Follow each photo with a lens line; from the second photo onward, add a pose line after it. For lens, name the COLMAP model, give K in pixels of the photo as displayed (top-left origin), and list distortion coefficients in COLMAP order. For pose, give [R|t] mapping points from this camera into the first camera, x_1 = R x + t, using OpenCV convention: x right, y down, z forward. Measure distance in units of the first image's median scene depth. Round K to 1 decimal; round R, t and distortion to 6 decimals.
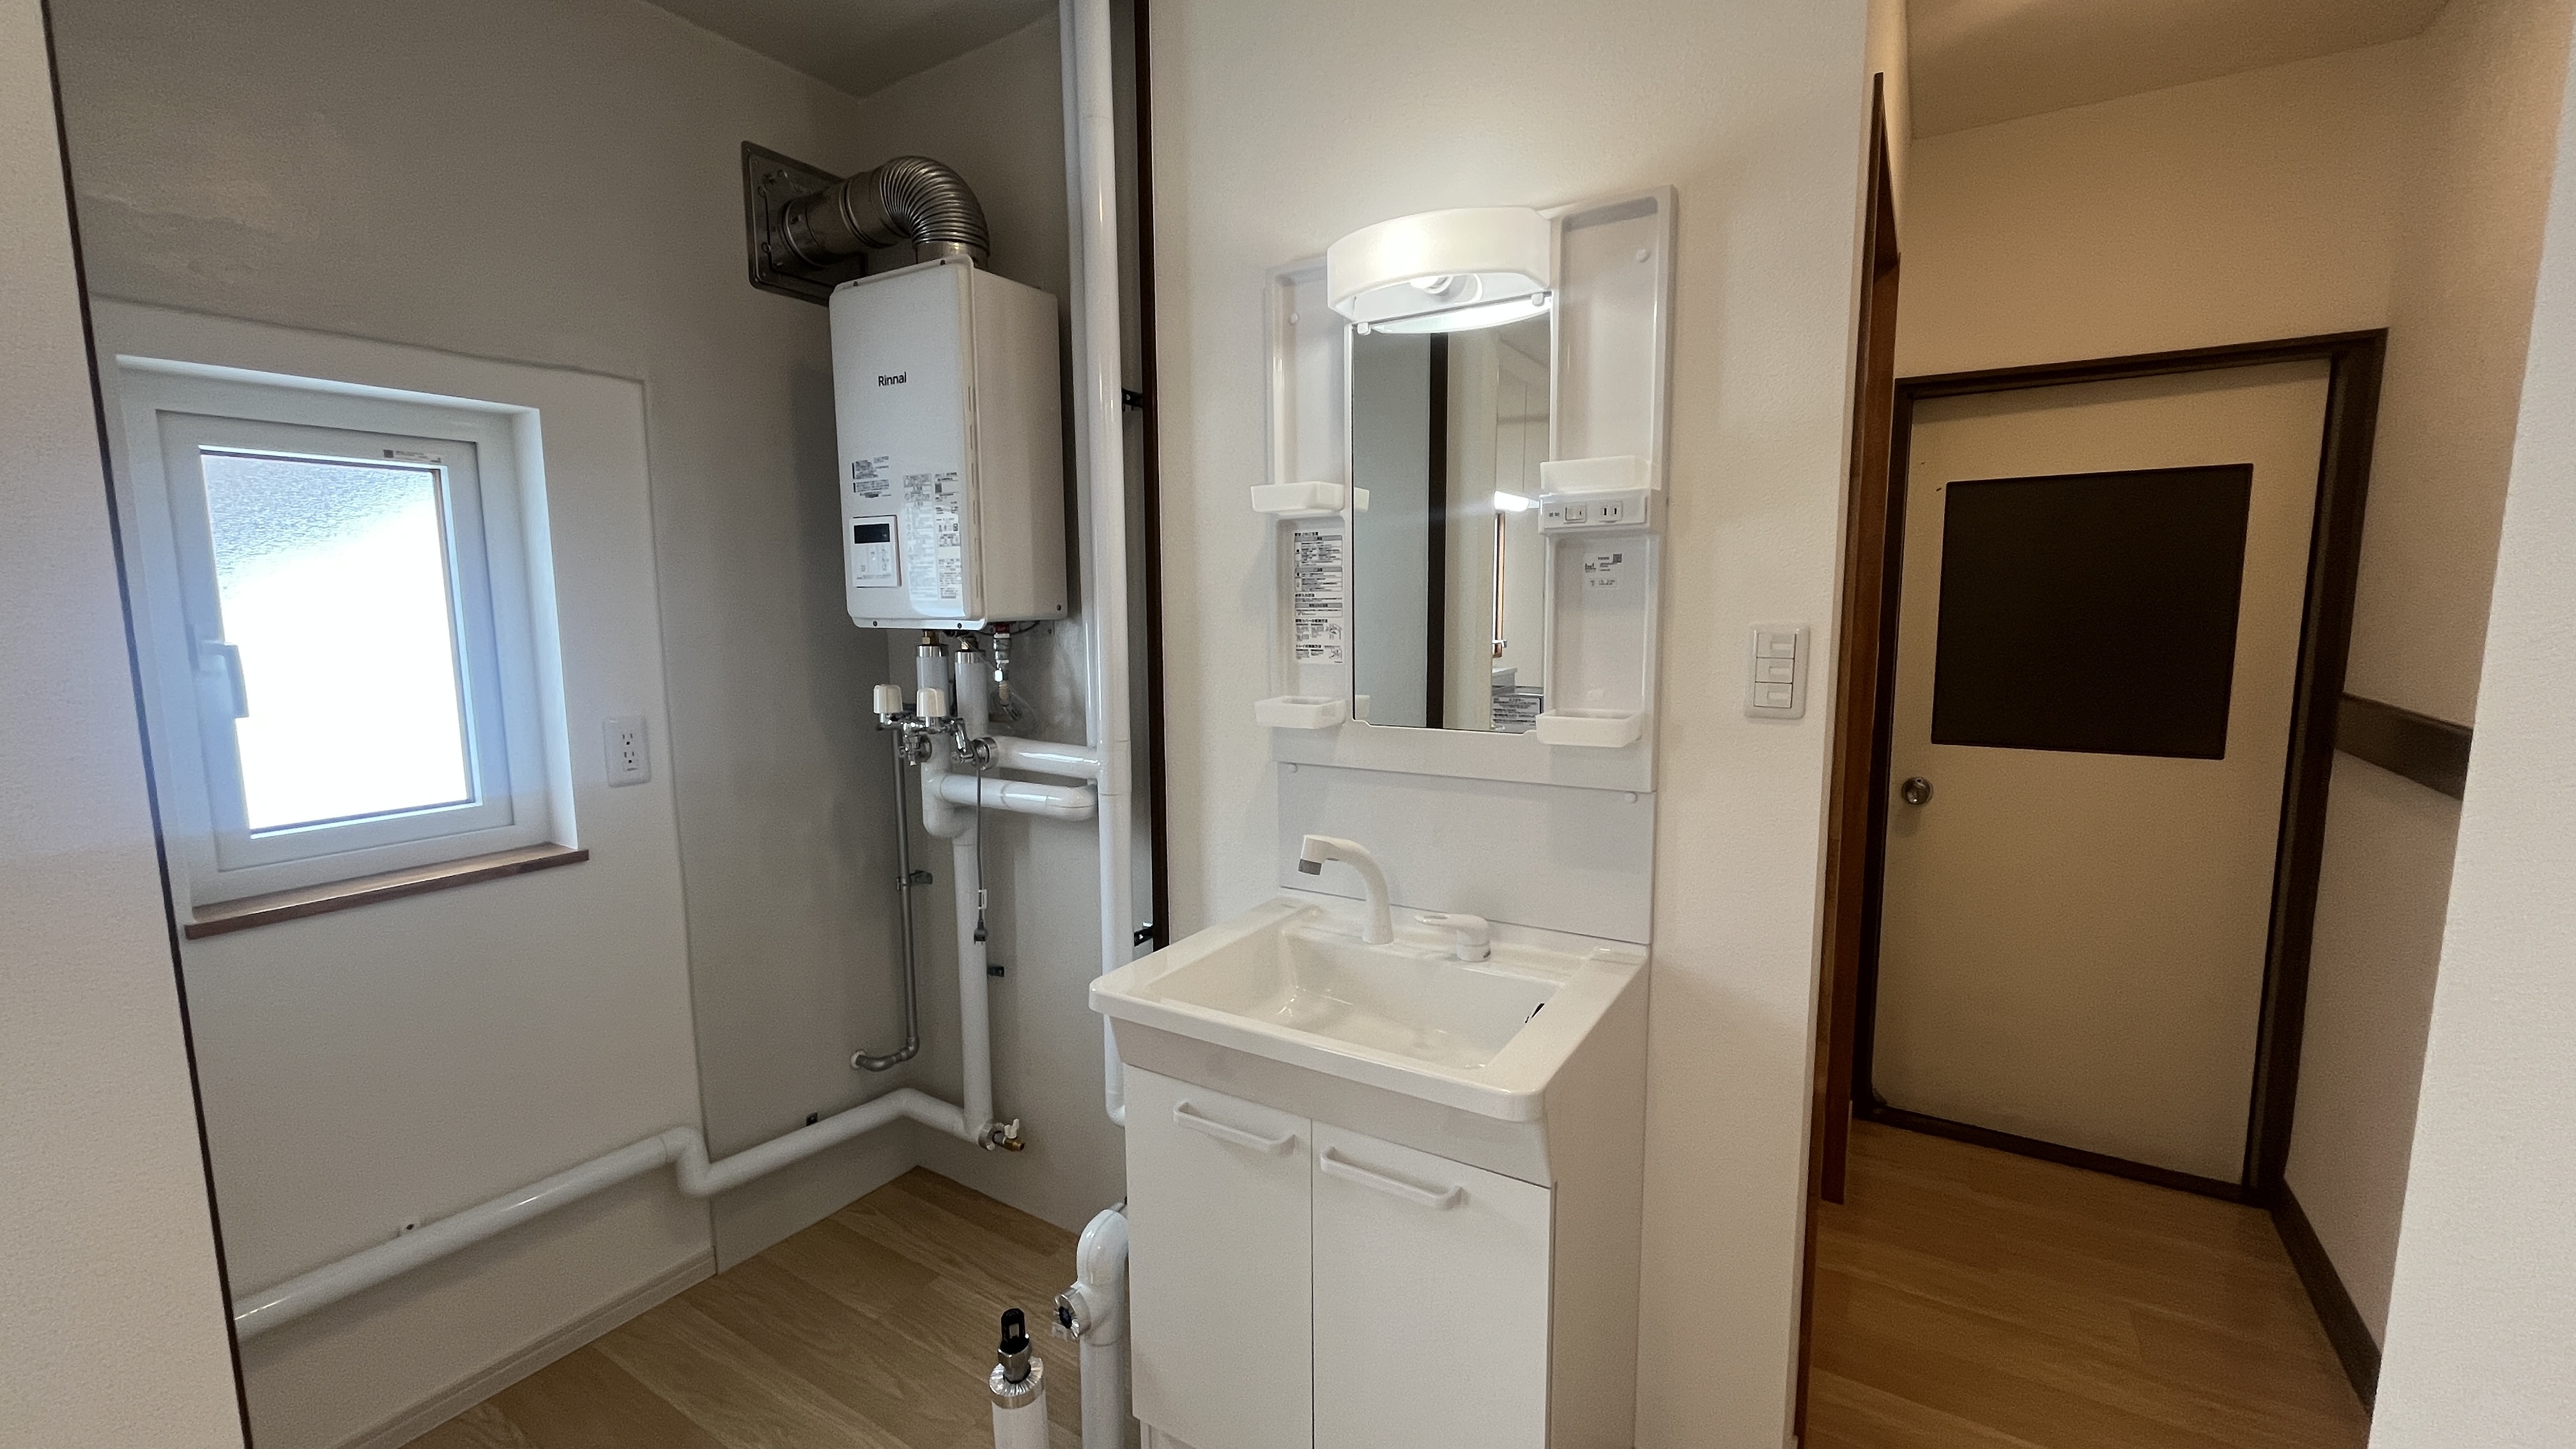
lens RADIAL K [[1038.9, 0, 1286.2], [0, 1038.9, 724.0], [0, 0, 1]] dist [-0.004736, -0.000486]
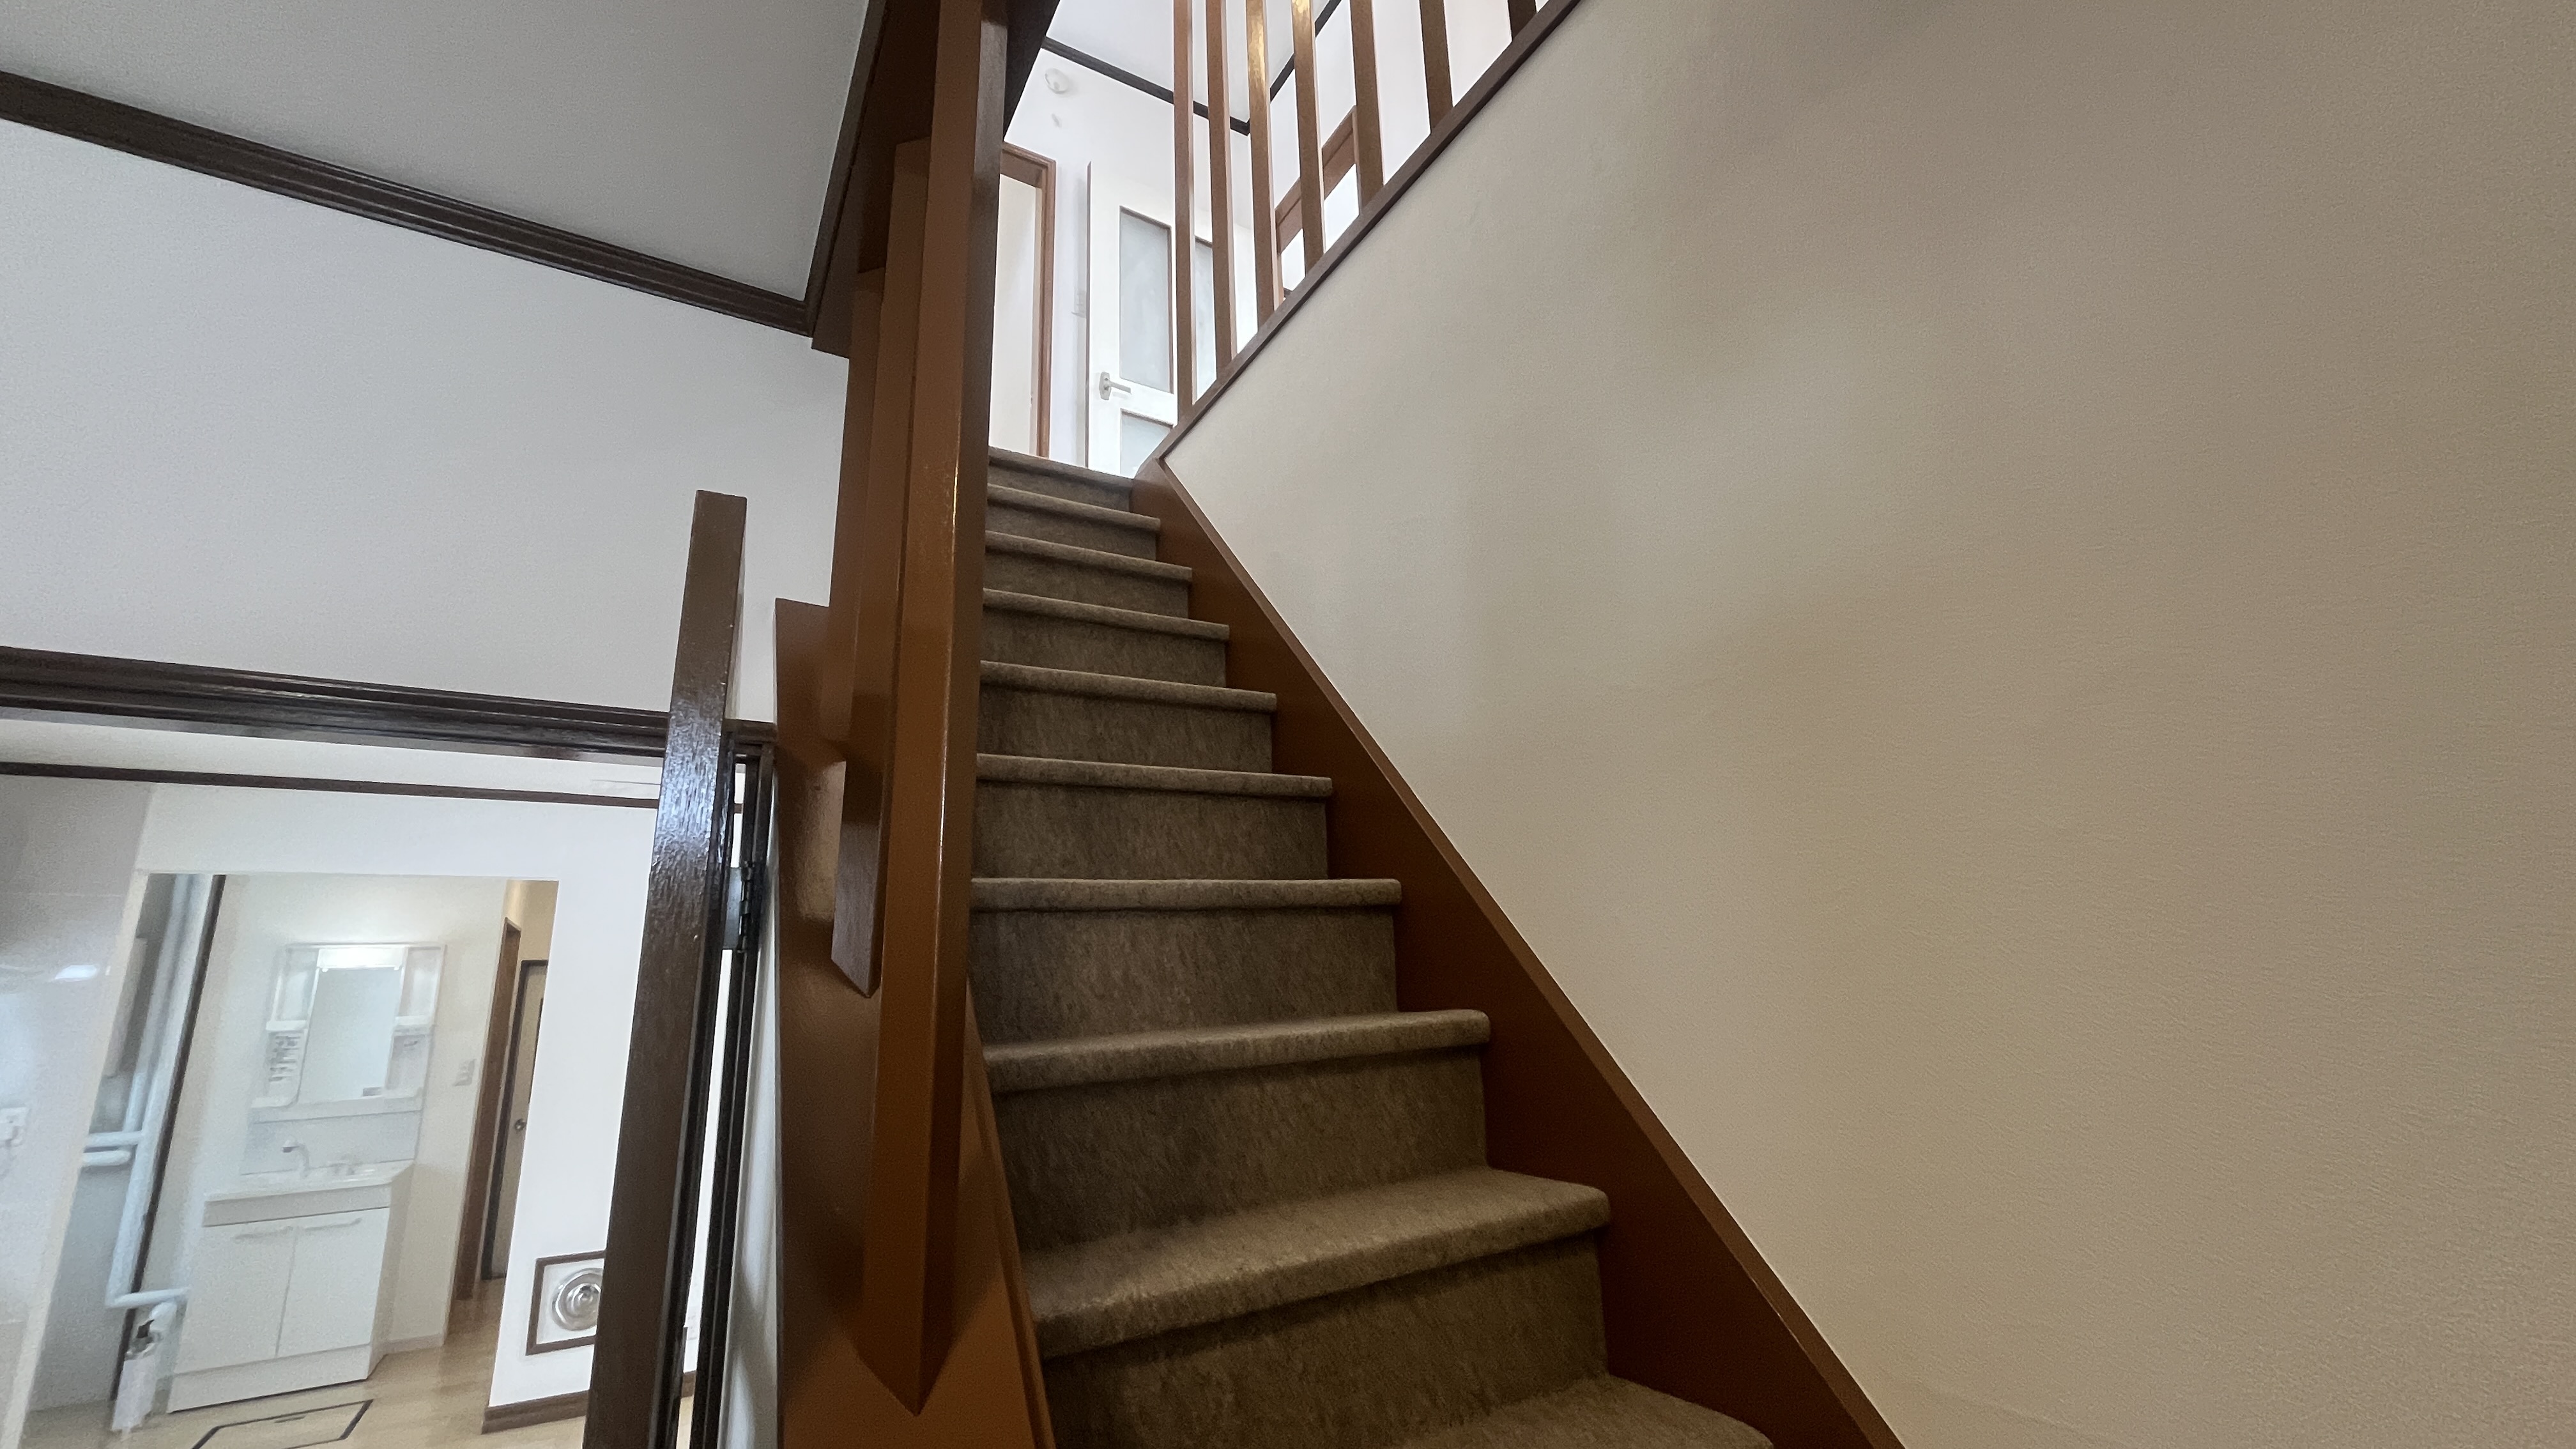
lens RADIAL K [[1038.9, 0, 1298.6], [0, 1038.9, 723.2], [0, 0, 1]] dist [-0.004736, -0.000486]
pose [[0.447530, 0.210509, 0.869139, -1.609514], [0.139315, 0.943621, -0.300284, 0.288371], [-0.883351, 0.255470, 0.392972, -3.287166]]
